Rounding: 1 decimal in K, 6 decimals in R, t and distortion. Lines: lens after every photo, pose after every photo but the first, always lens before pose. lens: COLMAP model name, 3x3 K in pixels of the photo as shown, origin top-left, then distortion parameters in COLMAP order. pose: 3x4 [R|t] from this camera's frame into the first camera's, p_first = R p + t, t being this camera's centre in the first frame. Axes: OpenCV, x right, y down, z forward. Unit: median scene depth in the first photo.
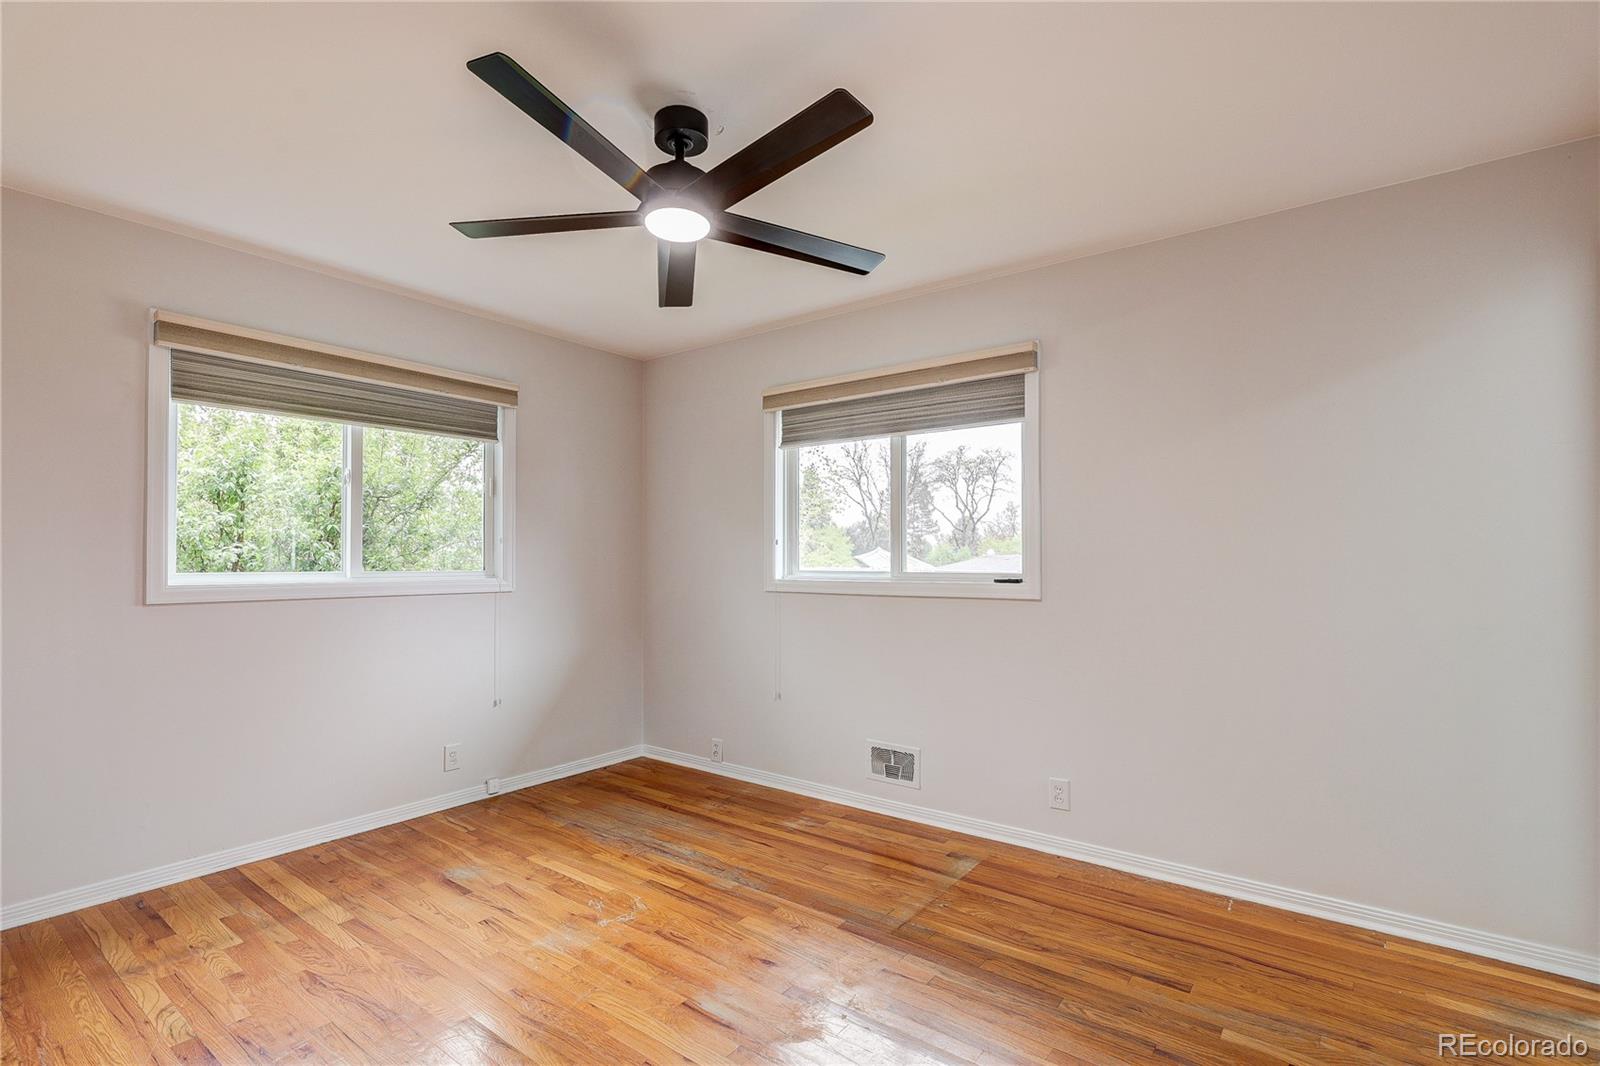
lens RADIAL K [[749.1, 0, 802.0], [0, 749.1, 554.4], [0, 0, 1]] dist [-0.001626, -0.000147]
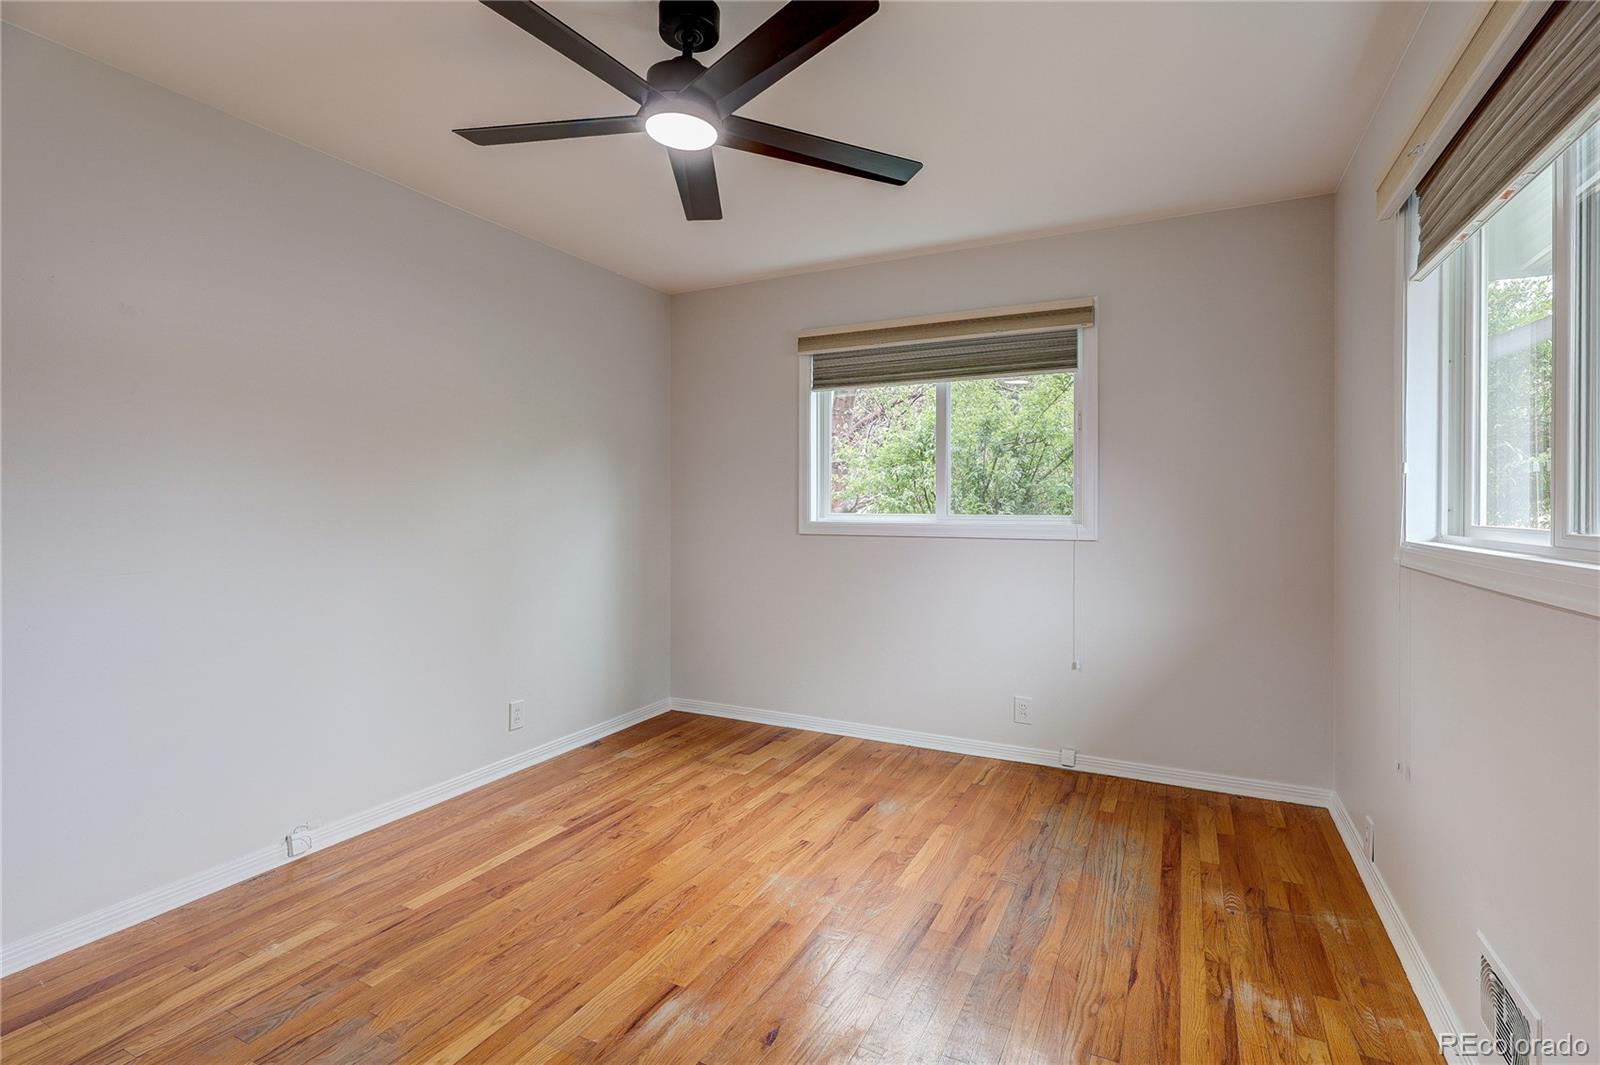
lens RADIAL K [[755.0, 0, 799.1], [0, 755.0, 508.4], [0, 0, 1]] dist [-0.005066, 0.000078]
pose [[0.175013, 0.003757, -0.984559, 0.525035], [0.005563, 0.999973, 0.004805, 0.008987], [0.984550, -0.006318, 0.174987, 0.674040]]
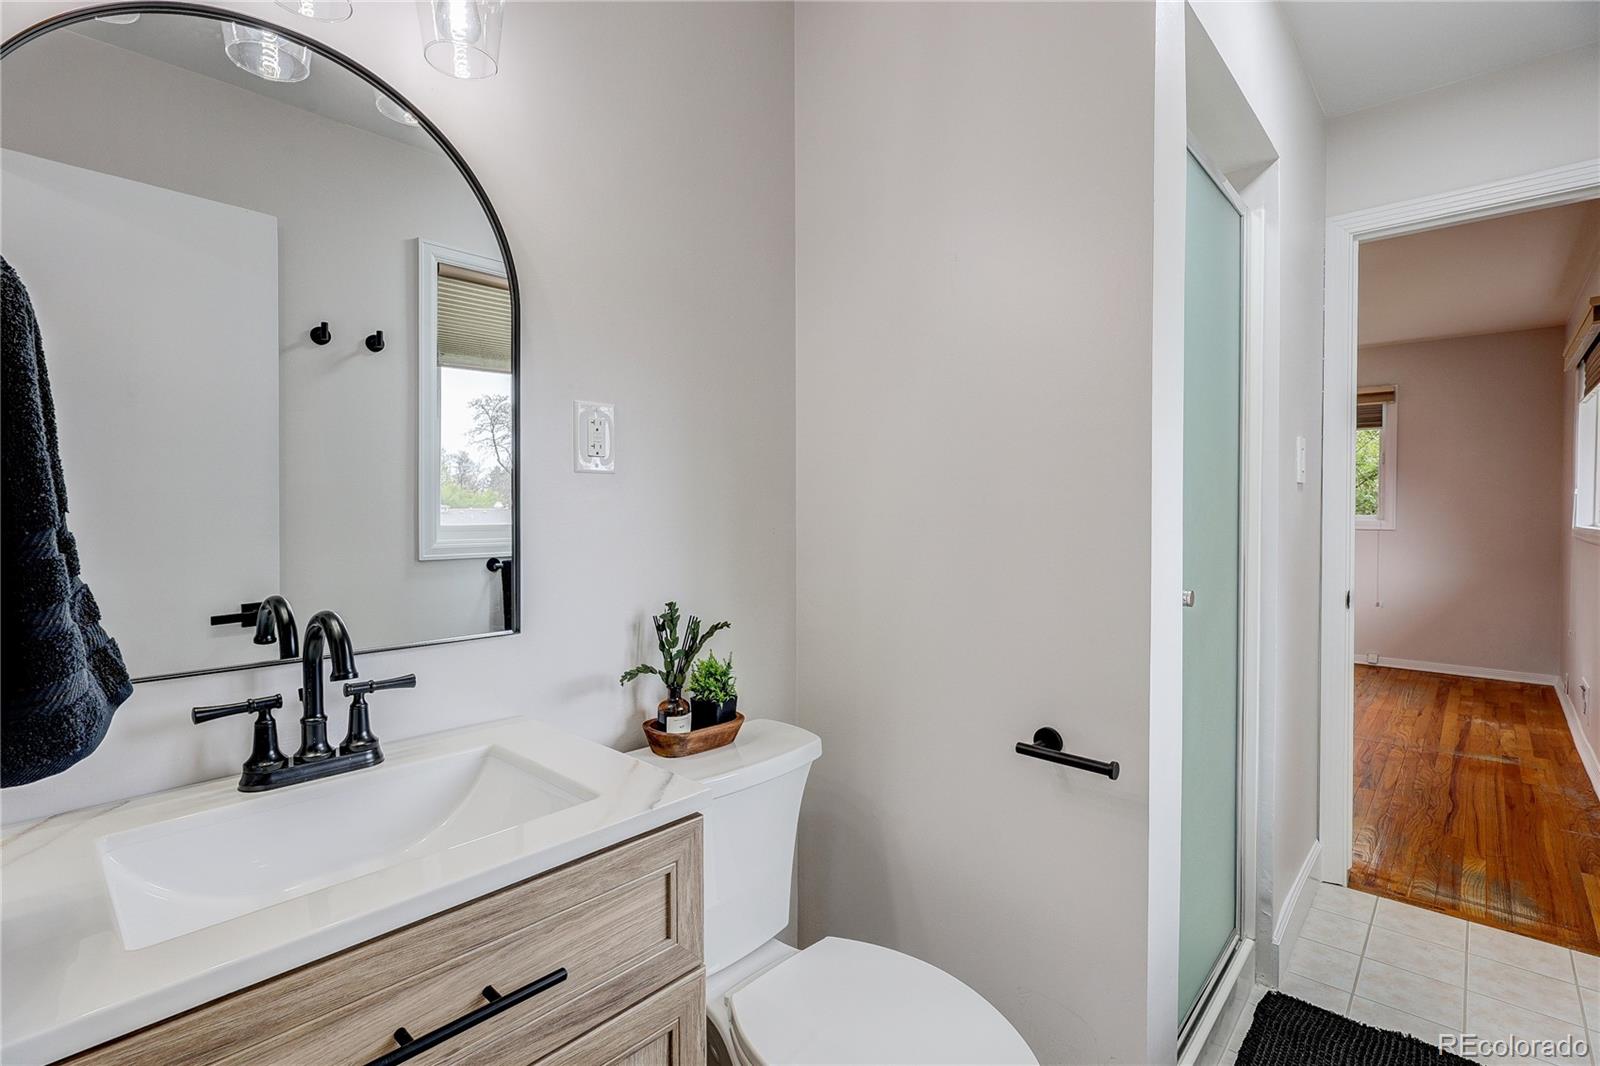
lens RADIAL K [[743.0, 0, 799.9], [0, 743.0, 522.6], [0, 0, 1]] dist [-0.002865, -0.000152]
pose [[-0.101058, 0.016847, -0.994738, 1.499401], [0.003354, 0.999857, 0.016593, 0.010327], [0.994875, -0.001660, -0.101100, 0.008851]]
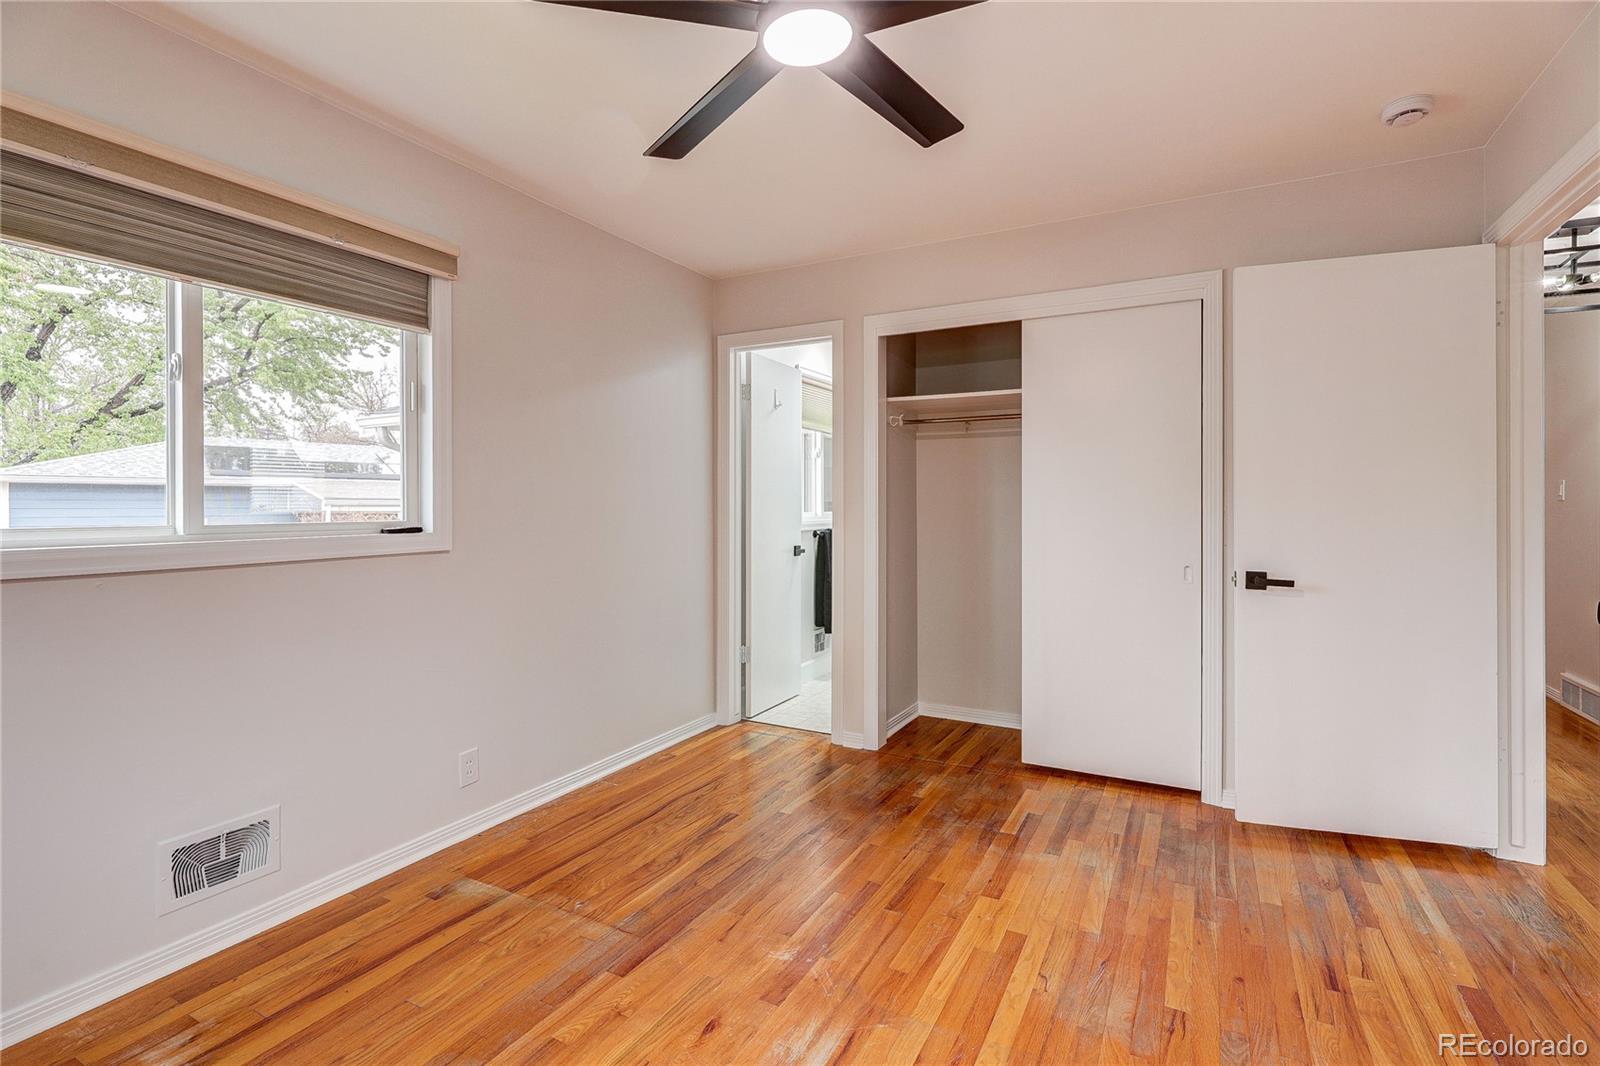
lens RADIAL K [[750.5, 0, 801.5], [0, 750.5, 504.6], [0, 0, 1]] dist [-0.001874, -0.000478]
pose [[-0.153637, 0.001238, 0.988127, -0.612734], [-0.003841, 0.999991, -0.001850, 0.009394], [-0.988120, -0.004079, -0.153631, 0.770753]]
